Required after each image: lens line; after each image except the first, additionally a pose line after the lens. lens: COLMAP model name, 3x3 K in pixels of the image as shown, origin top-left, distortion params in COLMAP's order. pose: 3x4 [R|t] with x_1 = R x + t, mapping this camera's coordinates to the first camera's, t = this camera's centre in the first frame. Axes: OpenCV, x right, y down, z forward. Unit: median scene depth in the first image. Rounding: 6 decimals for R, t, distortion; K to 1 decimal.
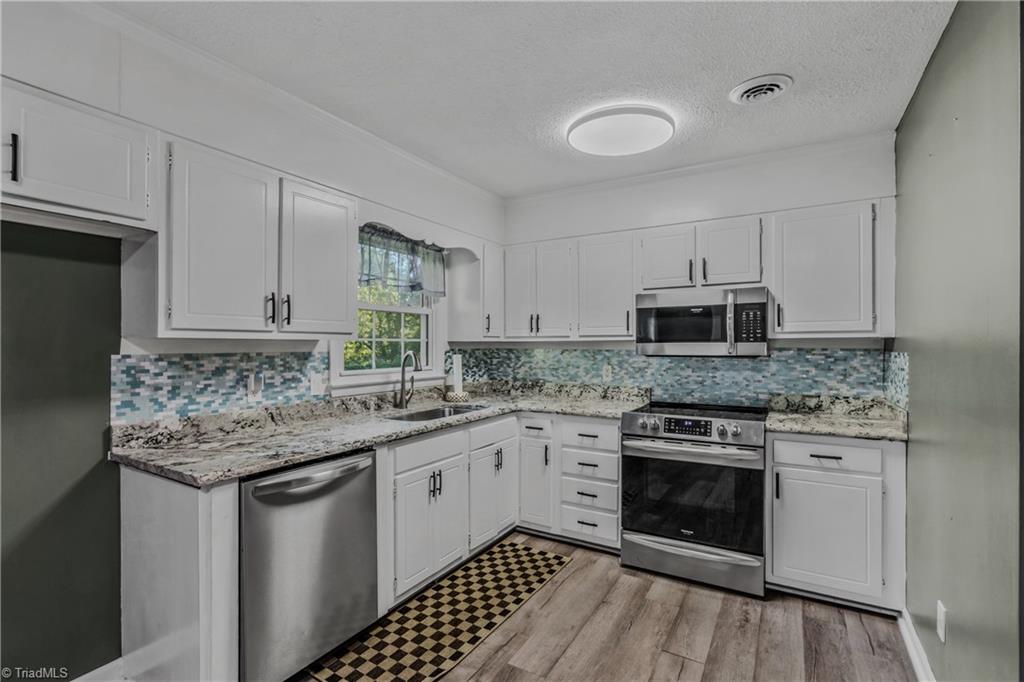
lens RADIAL K [[474.6, 0, 511.9], [0, 474.6, 343.7], [0, 0, 1]] dist [-0.010413, 0.000694]
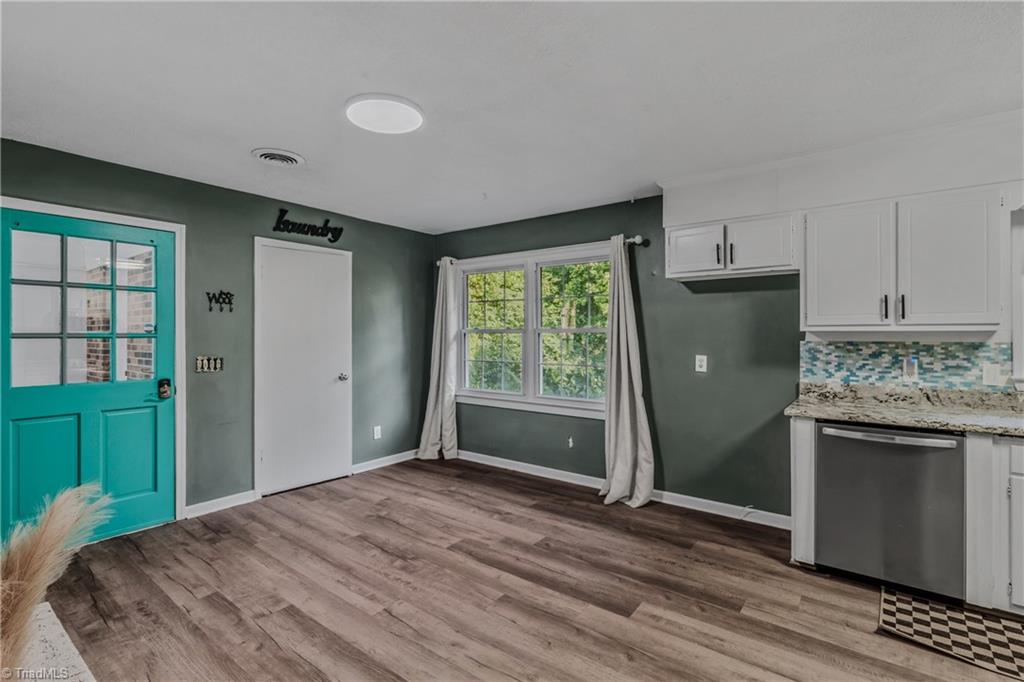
lens RADIAL K [[474.6, 0, 514.9], [0, 474.6, 330.5], [0, 0, 1]] dist [-0.010413, 0.000694]
pose [[-0.114764, -0.006239, -0.993373, 0.842421], [0.002922, 0.999974, -0.006618, -0.005442], [0.993388, -0.003663, -0.114743, 0.132087]]
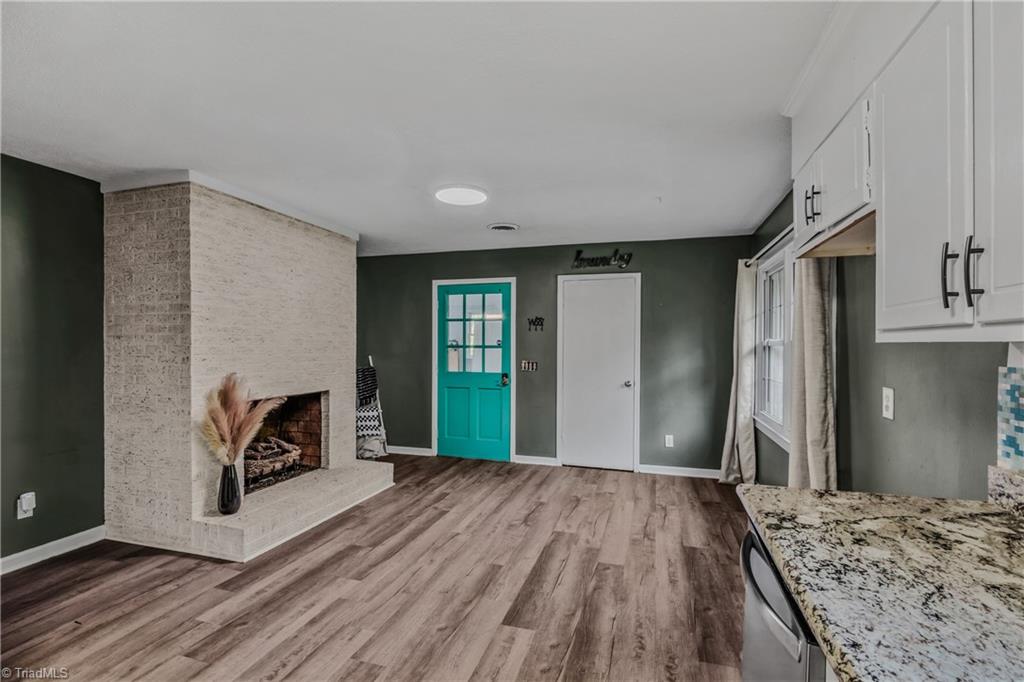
lens RADIAL K [[474.6, 0, 512.1], [0, 474.6, 347.9], [0, 0, 1]] dist [-0.010413, 0.000694]
pose [[-0.972083, -0.001747, -0.234632, 0.018922], [-0.002388, 0.999994, 0.002448, -0.003118], [0.234626, 0.002940, -0.972081, 1.274358]]
